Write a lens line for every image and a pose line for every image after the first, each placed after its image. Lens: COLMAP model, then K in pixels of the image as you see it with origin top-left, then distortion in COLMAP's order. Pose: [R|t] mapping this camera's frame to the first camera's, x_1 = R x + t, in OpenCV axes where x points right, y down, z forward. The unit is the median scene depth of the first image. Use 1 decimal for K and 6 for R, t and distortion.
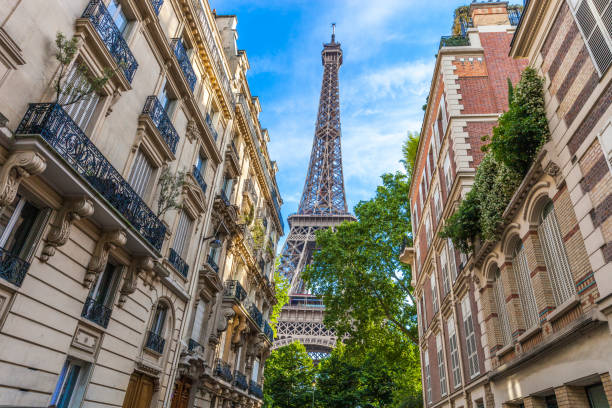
lens RADIAL K [[404.7, 0, 306.0], [0, 404.7, 204.0], [0, 0, 1]] dist [-0.006511, -0.002345]
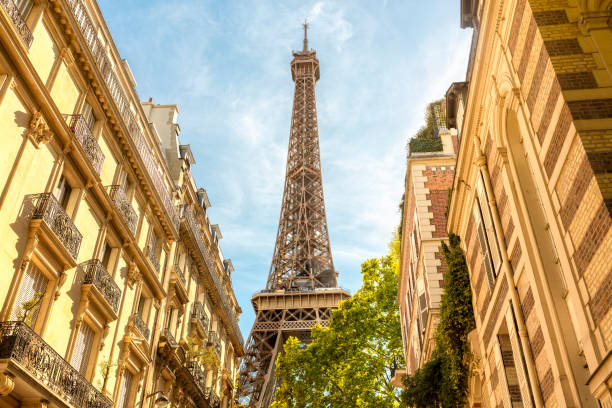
lens RADIAL K [[588.4, 0, 312.9], [0, 588.4, 197.9], [0, 0, 1]] dist [0.003202, 0.018527]
pose [[0.997159, -0.042554, 0.062154, 0.030116], [0.049422, 0.992308, -0.113499, -0.138356], [-0.056846, 0.116249, 0.991592, -0.244807]]
